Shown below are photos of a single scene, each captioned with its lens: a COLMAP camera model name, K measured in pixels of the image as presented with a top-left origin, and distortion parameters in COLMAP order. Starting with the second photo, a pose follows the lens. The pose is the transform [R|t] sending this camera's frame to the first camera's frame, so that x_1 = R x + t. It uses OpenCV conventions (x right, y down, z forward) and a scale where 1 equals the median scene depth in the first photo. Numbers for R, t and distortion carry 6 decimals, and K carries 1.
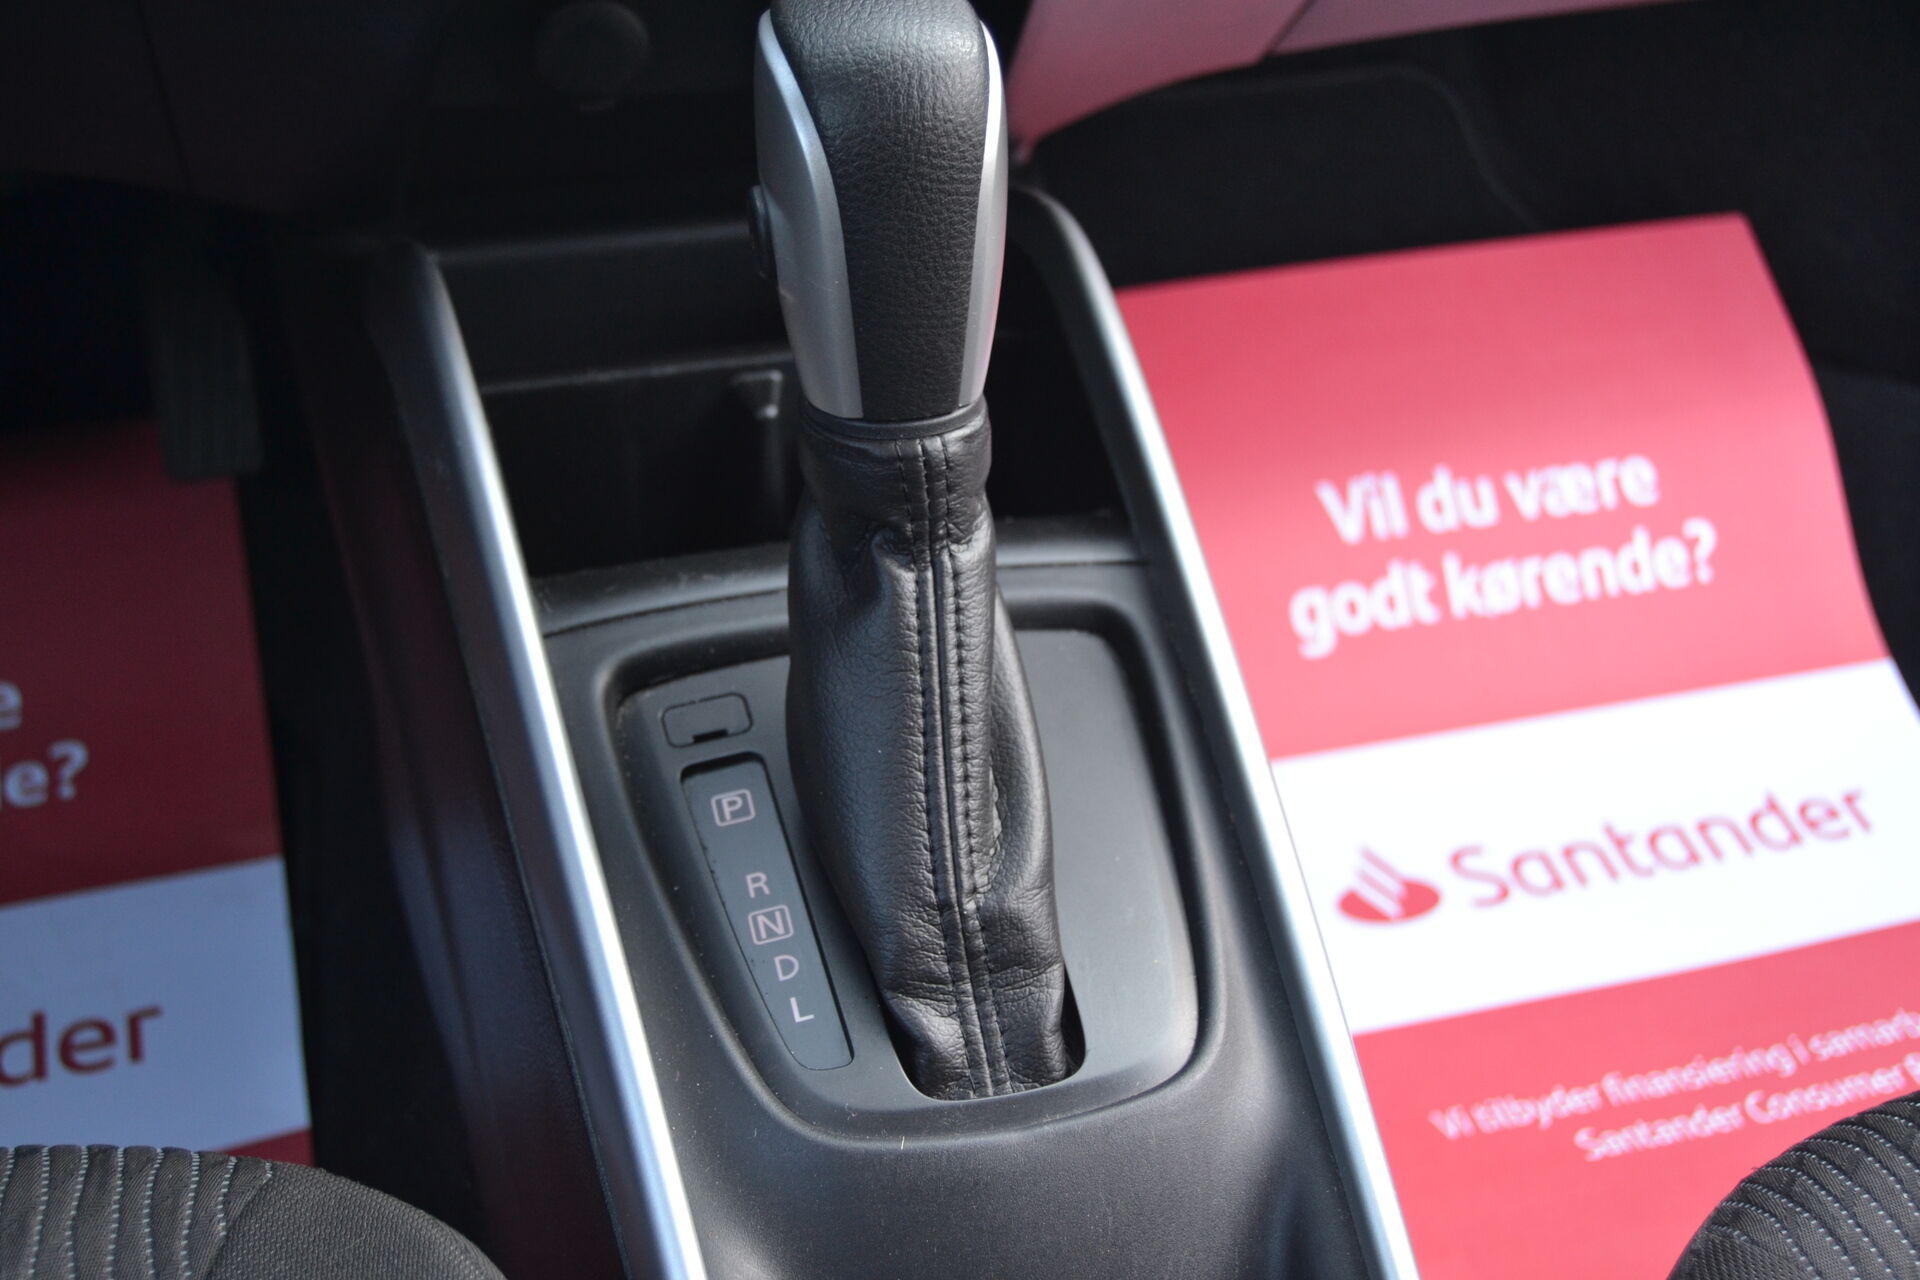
lens RADIAL K [[2410.6, 0, 960.0], [0, 2410.6, 640.0], [0, 0, 1]] dist [-0.024033, -0.024621]
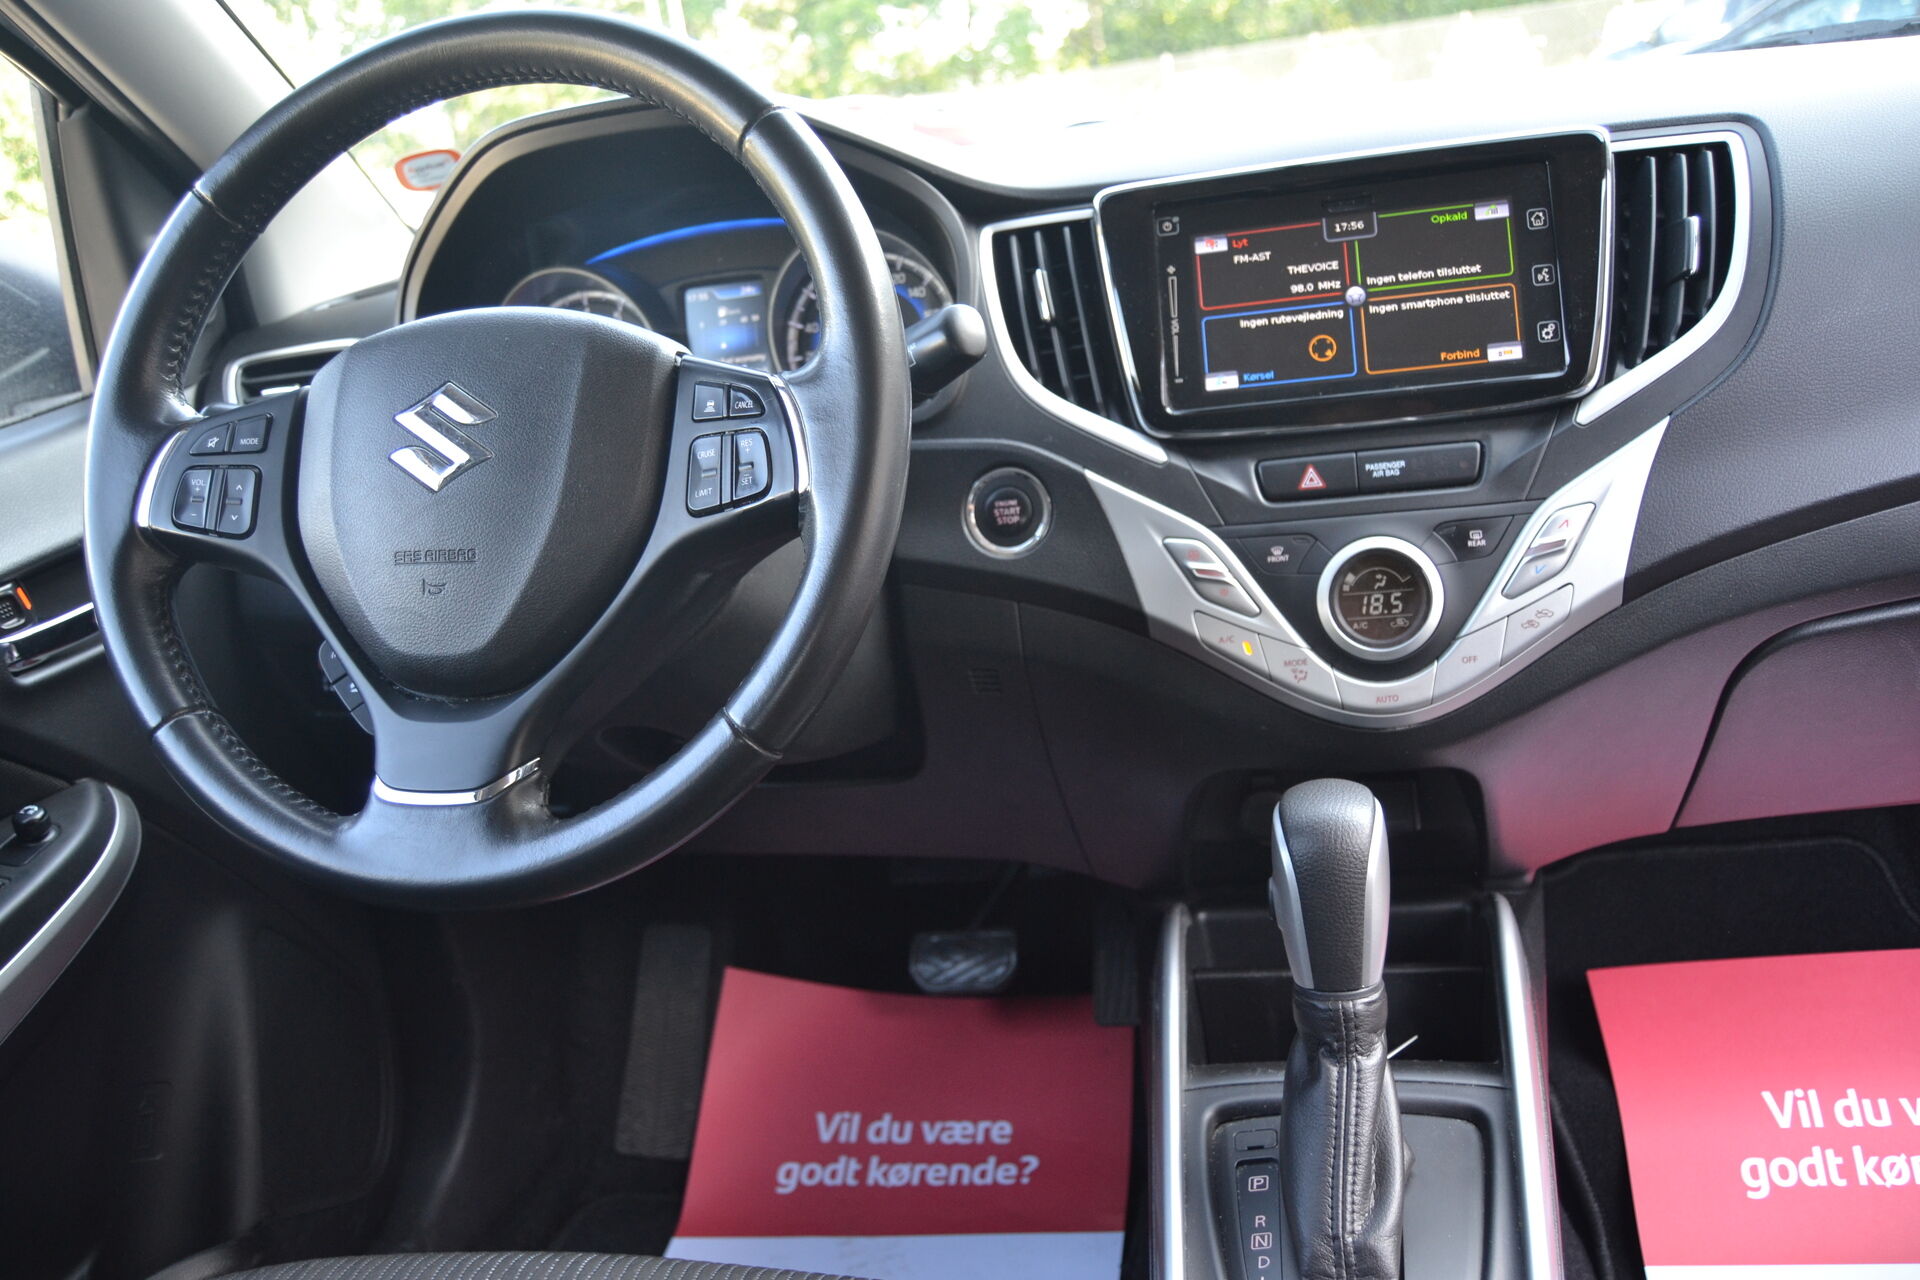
lens RADIAL K [[1509.0, 0, 960.0], [0, 1509.0, 640.0], [0, 0, 1]] dist [-0.098366, 0.036715]
pose [[0.881626, -0.023187, -0.471378, 0.281152], [-0.142676, 0.938963, -0.313036, 0.067419], [0.449865, 0.343235, 0.824506, -0.288297]]
